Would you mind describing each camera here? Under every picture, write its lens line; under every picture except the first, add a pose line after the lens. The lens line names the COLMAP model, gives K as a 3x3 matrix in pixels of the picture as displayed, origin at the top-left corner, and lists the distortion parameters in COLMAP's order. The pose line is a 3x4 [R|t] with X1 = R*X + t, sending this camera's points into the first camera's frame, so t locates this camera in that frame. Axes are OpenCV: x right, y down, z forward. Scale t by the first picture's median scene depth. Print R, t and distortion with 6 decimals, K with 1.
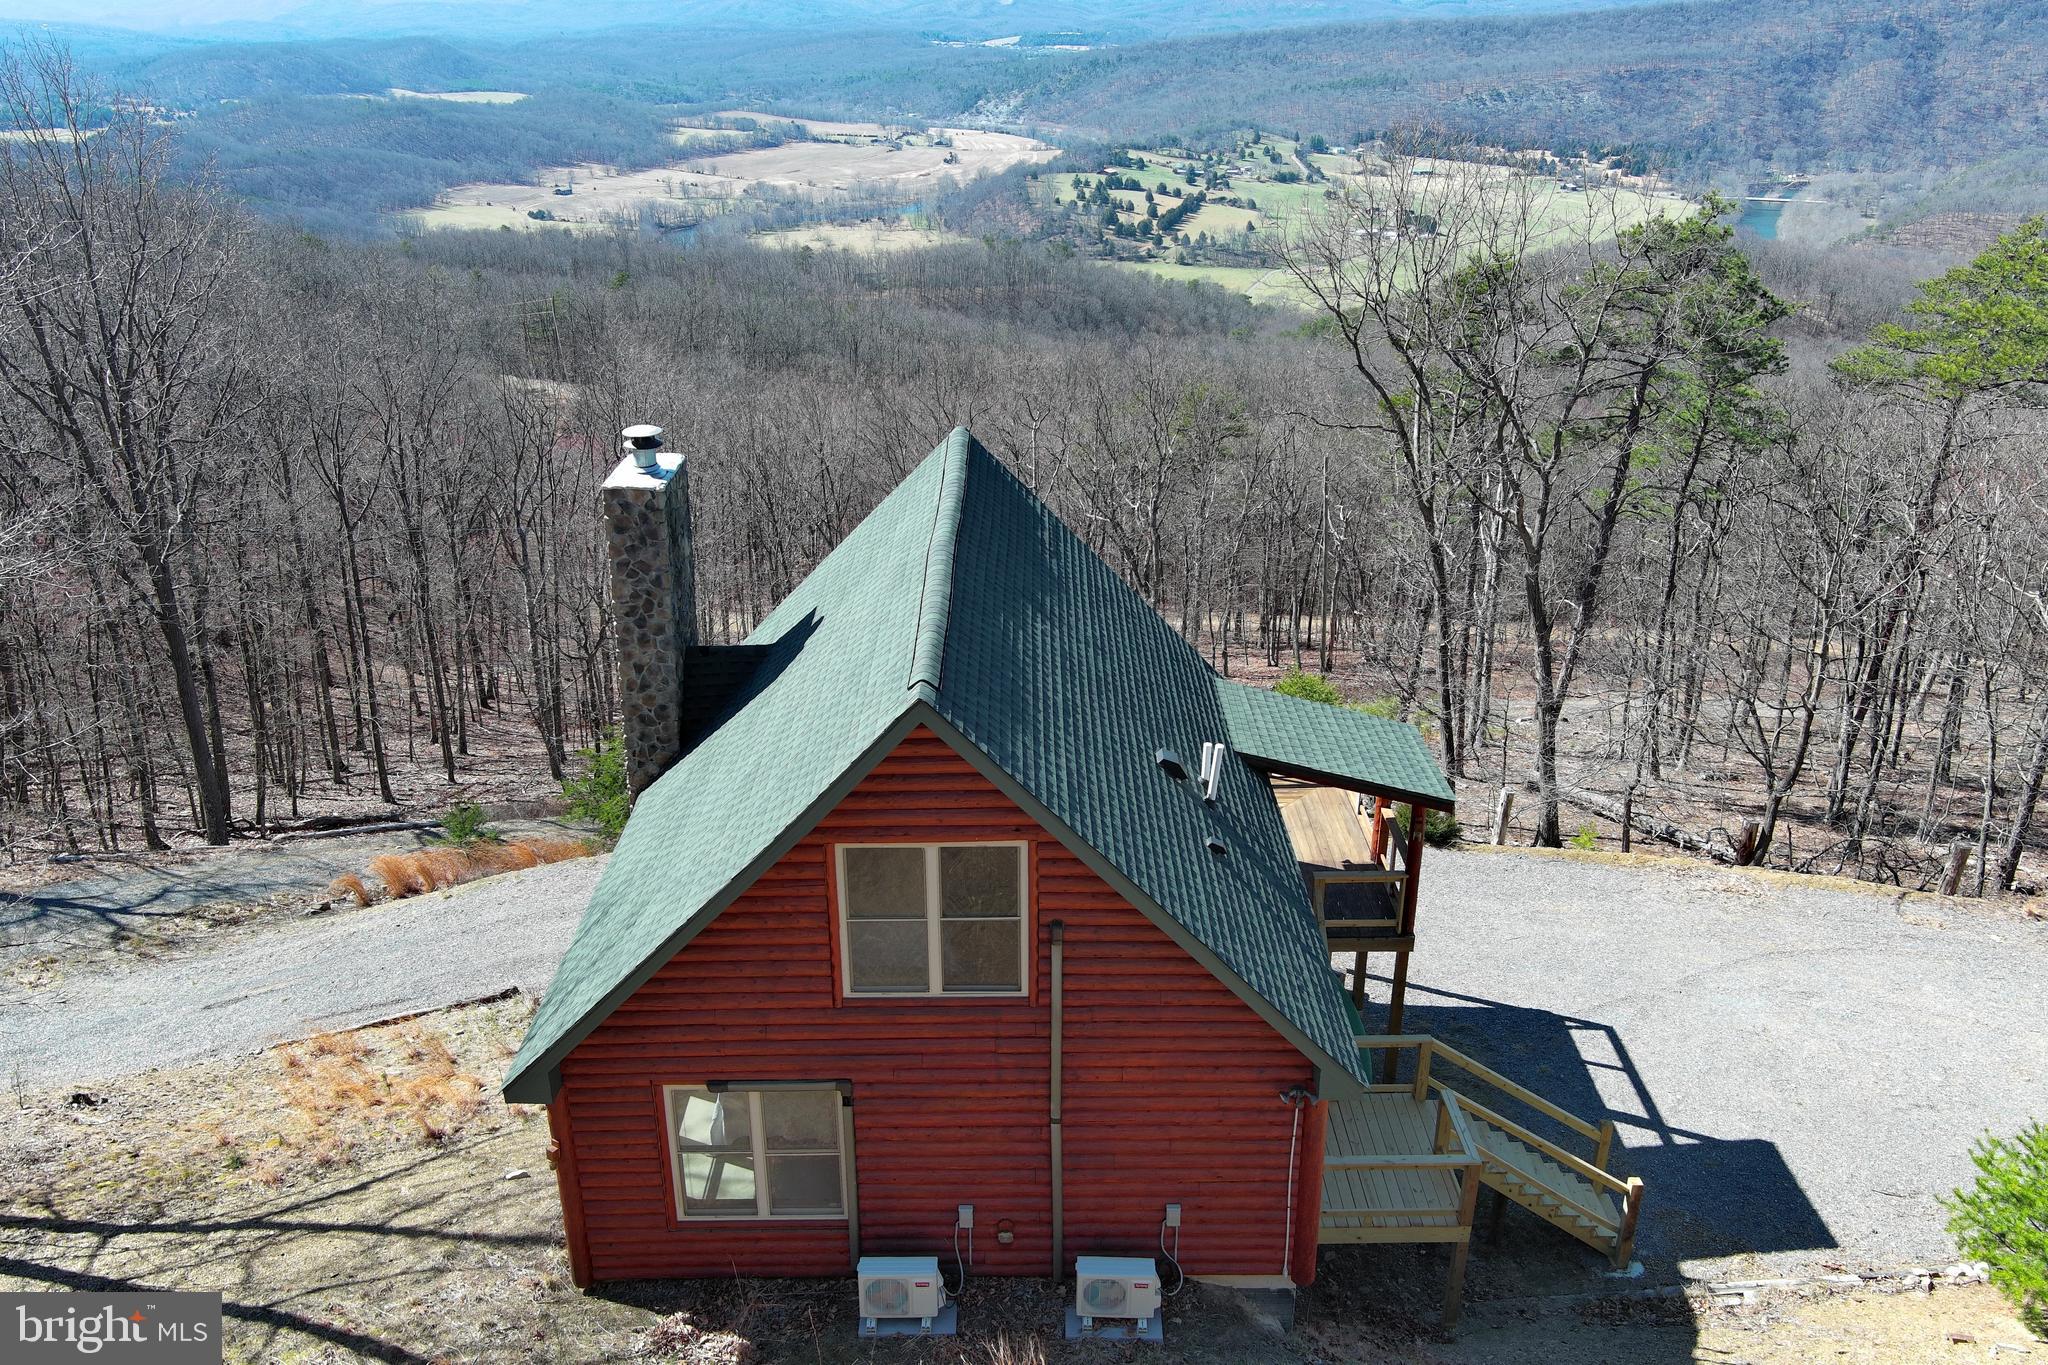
lens RADIAL K [[1591.3, 0, 1020.8], [0, 1591.3, 683.2], [0, 0, 1]] dist [0.015797, -0.004981]
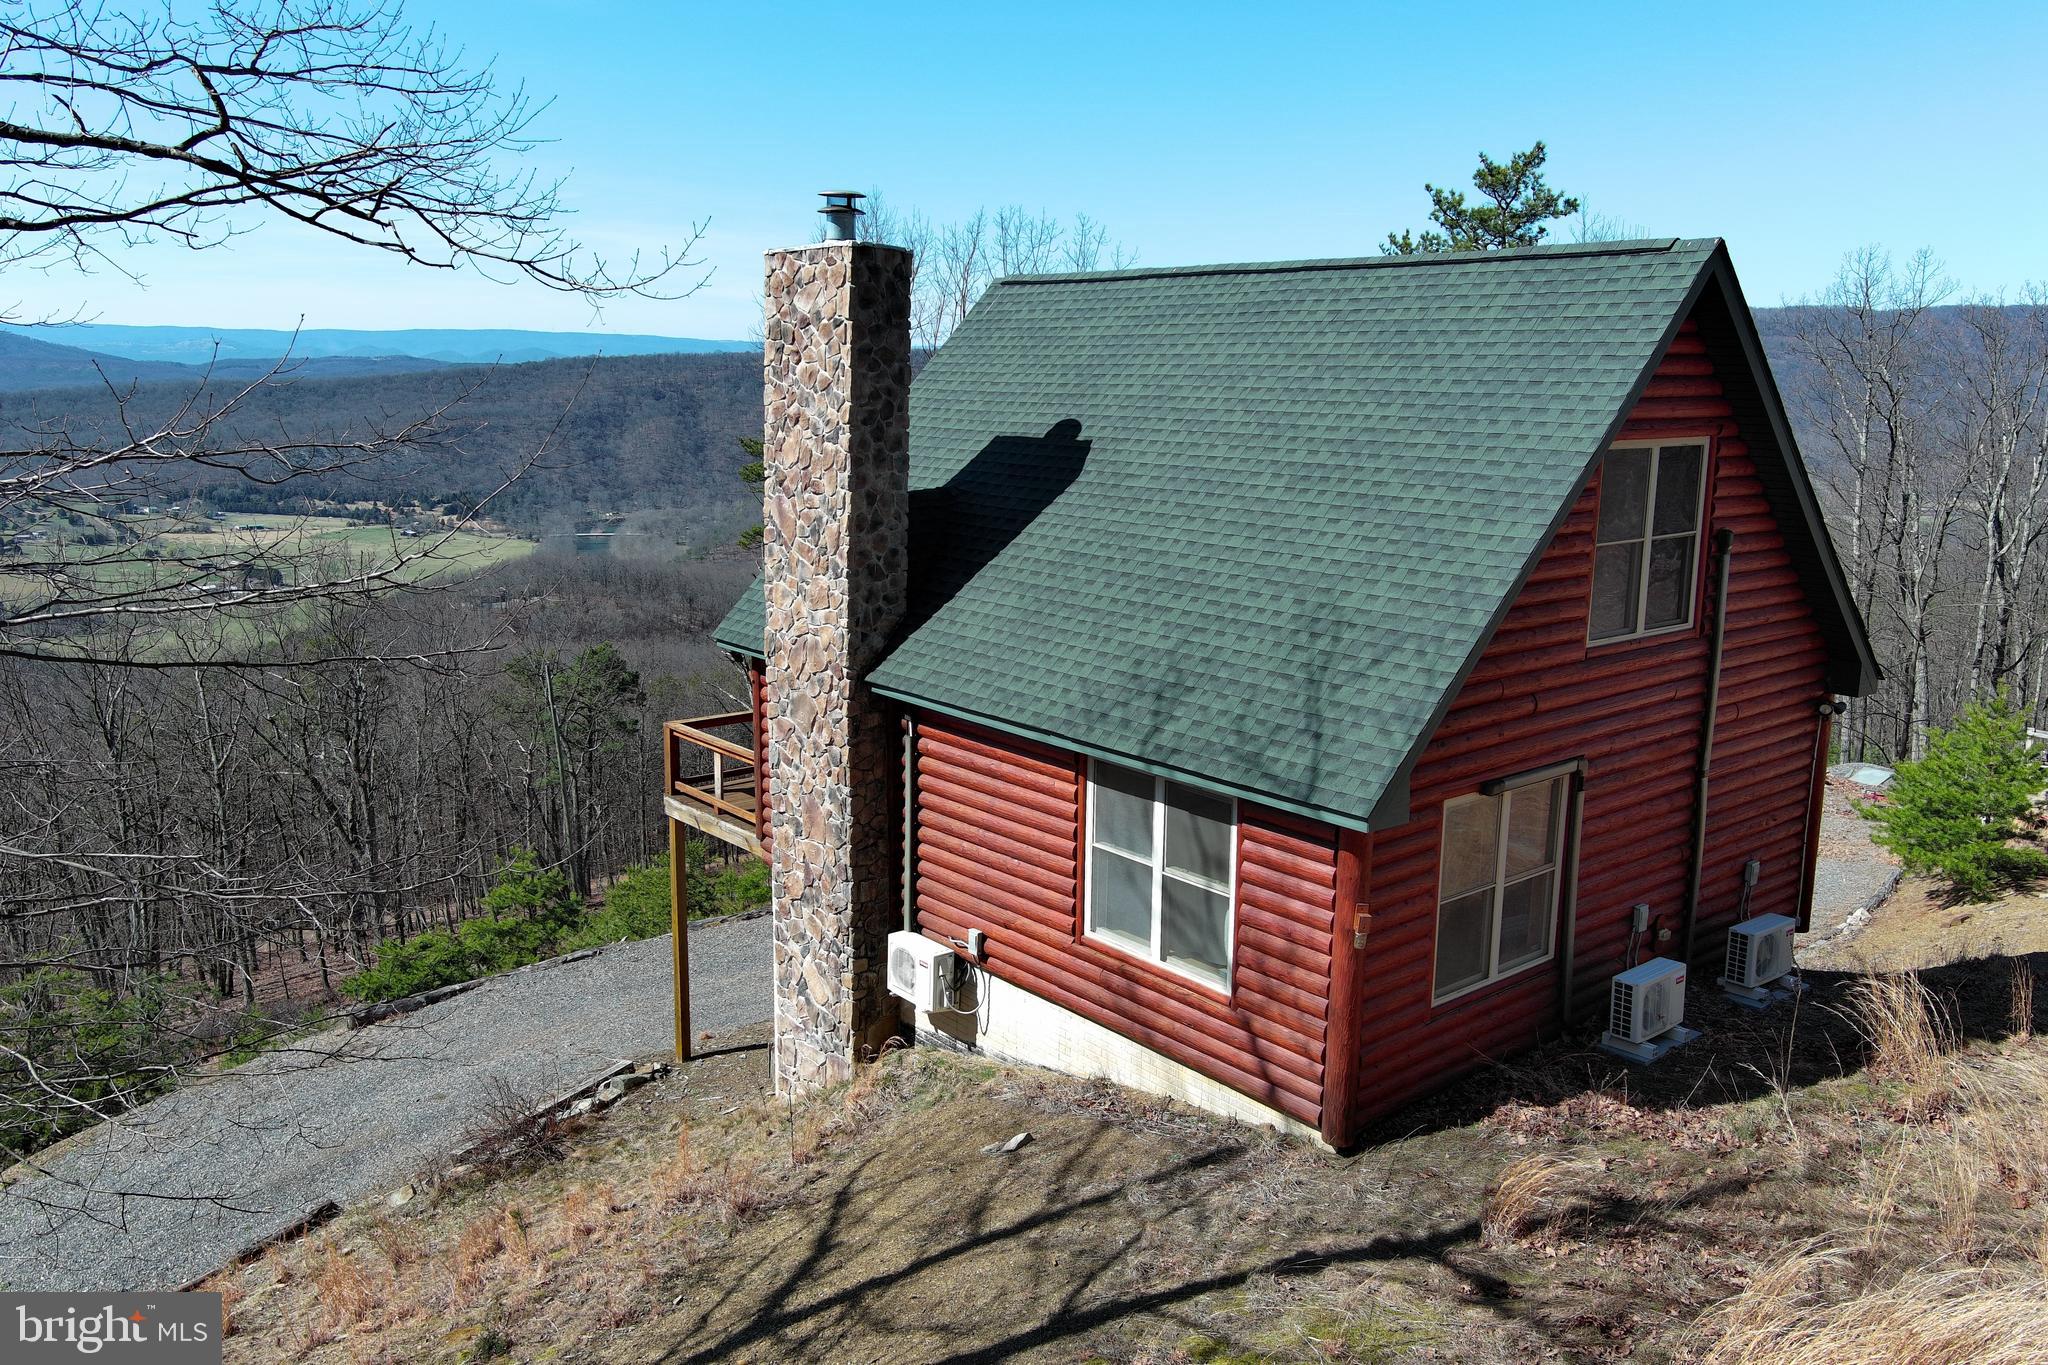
lens RADIAL K [[1583.7, 0, 1025.6], [0, 1583.7, 684.9], [0, 0, 1]] dist [0.039169, -0.075080]
pose [[0.768593, -0.113981, 0.629502, -0.379824], [0.241415, 0.962923, -0.120405, 0.105332], [-0.592438, 0.244514, 0.767613, 0.222059]]
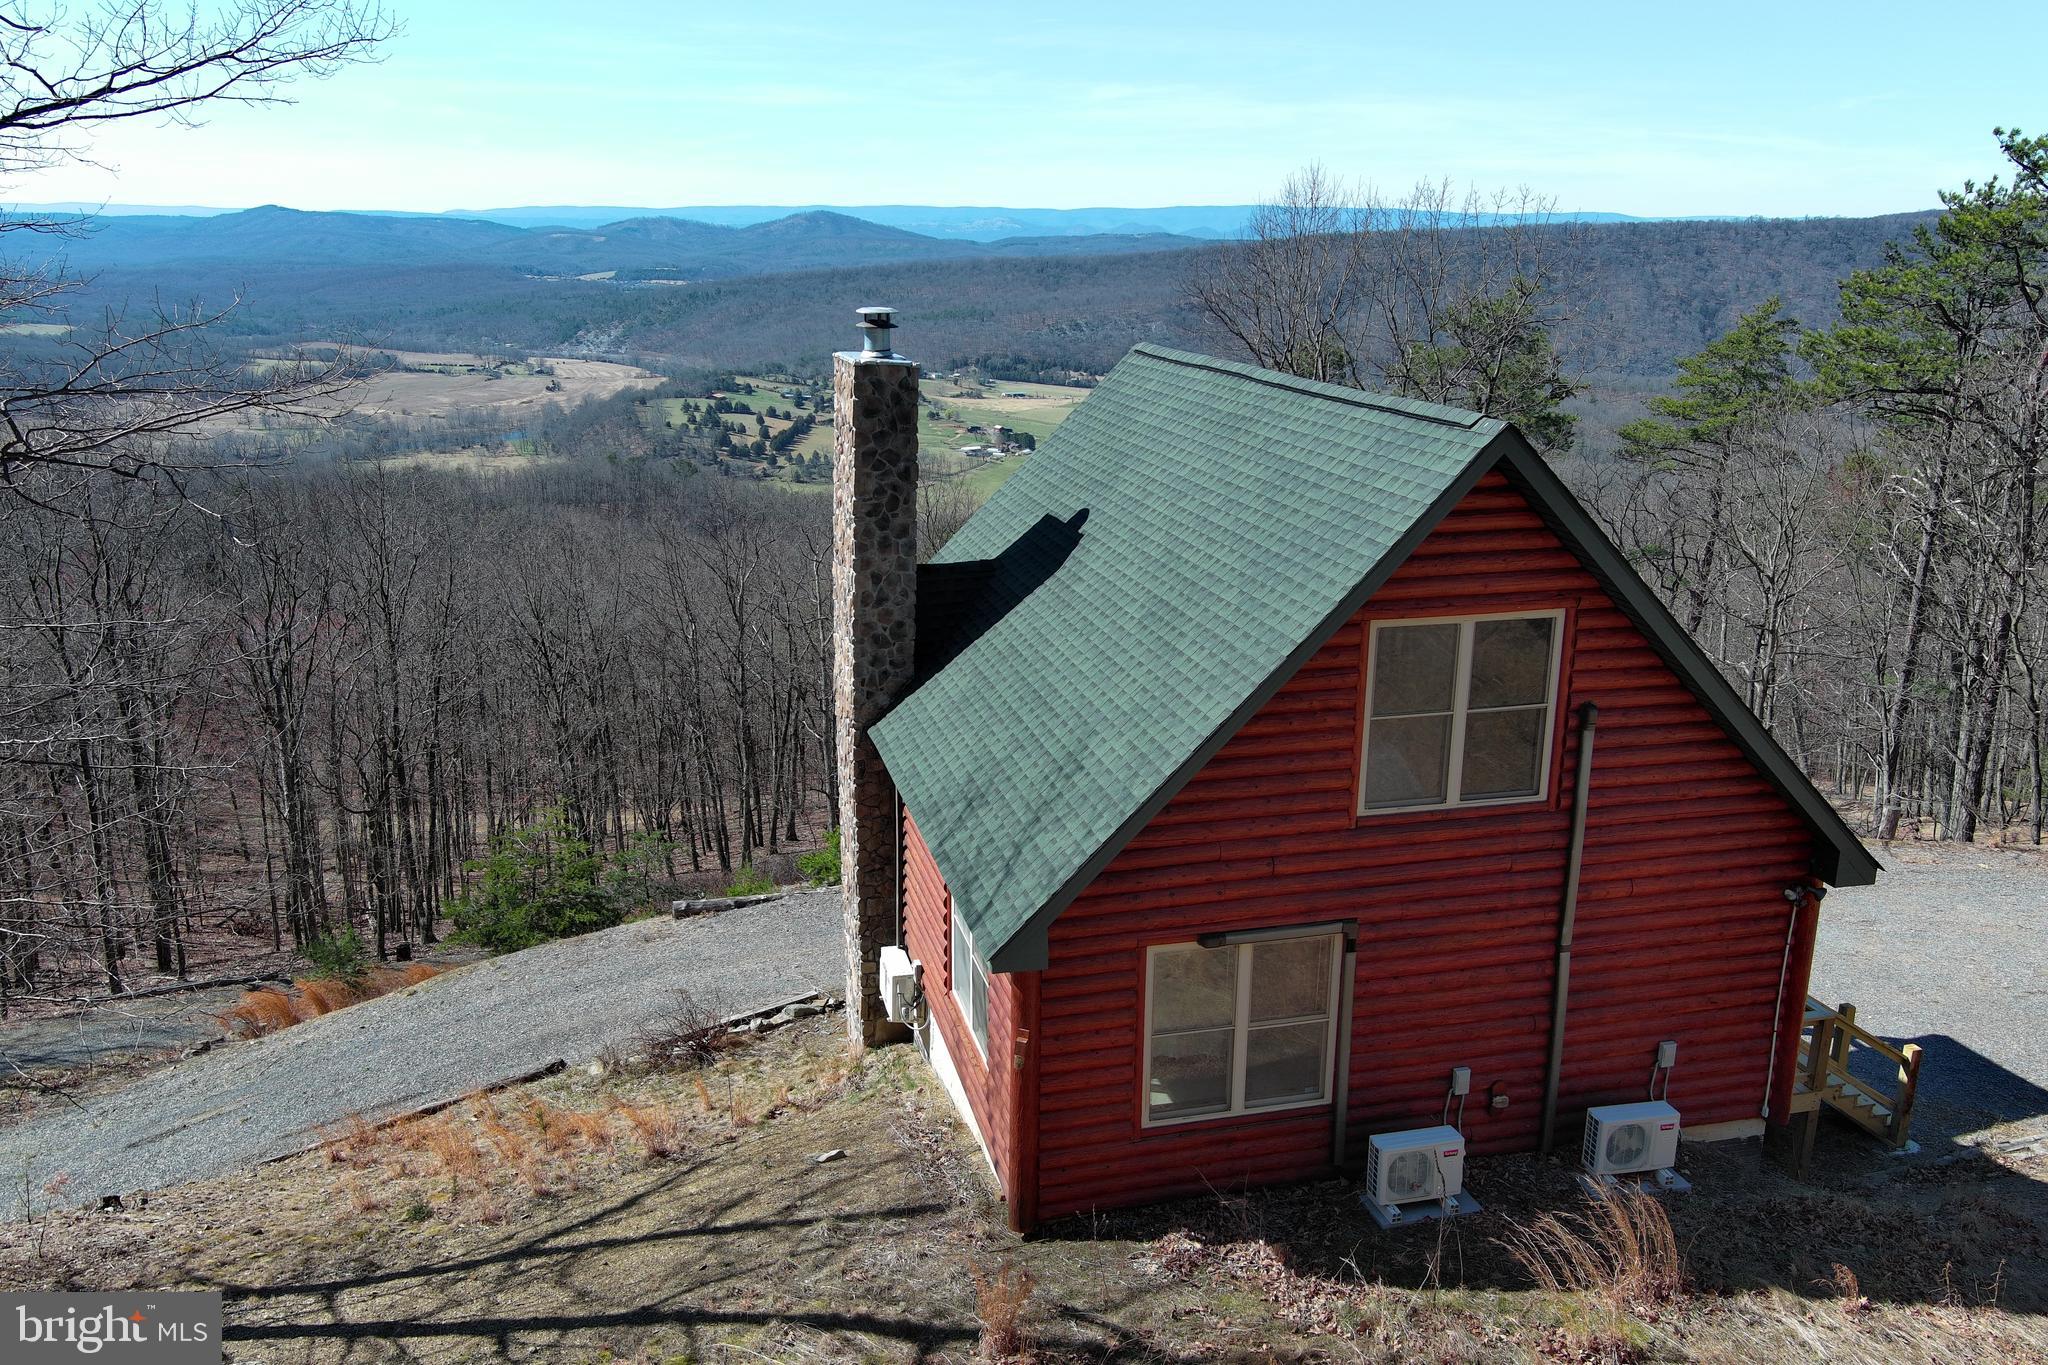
lens RADIAL K [[1584.6, 0, 1021.7], [0, 1584.6, 685.8], [0, 0, 1]] dist [0.044414, -0.070317]
pose [[0.970676, -0.055872, 0.233809, -0.209454], [0.086075, 0.988910, -0.121032, 0.092114], [-0.224453, 0.137608, 0.964720, 0.079346]]
